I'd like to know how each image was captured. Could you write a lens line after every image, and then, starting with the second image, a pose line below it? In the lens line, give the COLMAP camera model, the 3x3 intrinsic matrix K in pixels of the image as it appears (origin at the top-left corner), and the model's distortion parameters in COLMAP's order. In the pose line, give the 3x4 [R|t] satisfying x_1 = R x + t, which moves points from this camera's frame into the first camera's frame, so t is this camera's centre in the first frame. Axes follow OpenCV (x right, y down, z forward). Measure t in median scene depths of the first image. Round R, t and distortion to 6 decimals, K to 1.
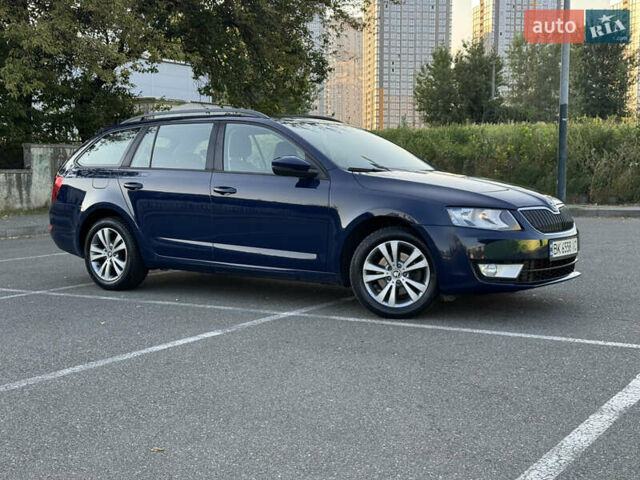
lens RADIAL K [[887.4, 0, 320.0], [0, 887.4, 240.0], [0, 0, 1]] dist [0.145391, -0.137011]
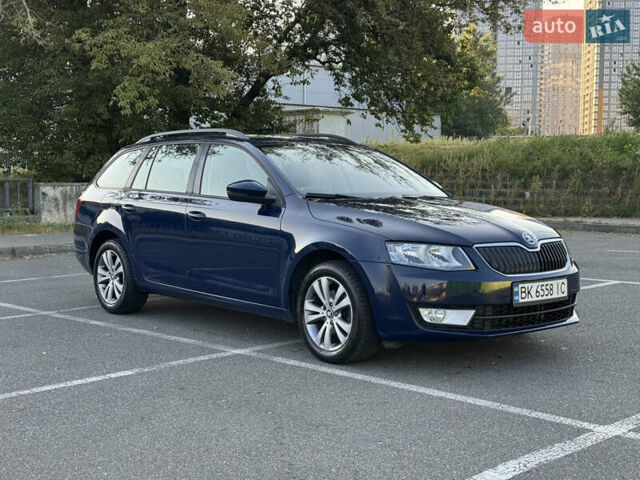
lens RADIAL K [[887.4, 0, 320.0], [0, 887.4, 240.0], [0, 0, 1]] dist [0.145391, -0.137011]
pose [[0.970448, 0.020742, -0.240415, 0.260991], [-0.022232, 0.999747, -0.003487, -0.030776], [0.240282, 0.008729, 0.970664, 0.117254]]
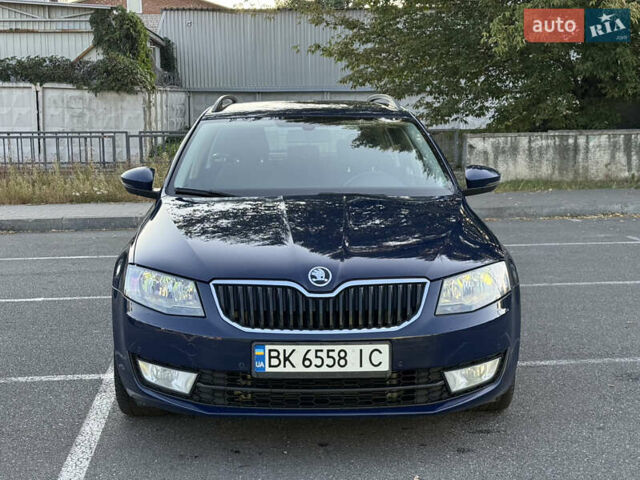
lens RADIAL K [[1042.8, 0, 320.0], [0, 1042.8, 240.0], [0, 0, 1]] dist [0.011831, -0.025094]
pose [[0.567664, 0.096744, -0.817556, 0.762396], [-0.050345, 0.995292, 0.082820, -0.113316], [0.821720, -0.005854, 0.569862, 0.606370]]
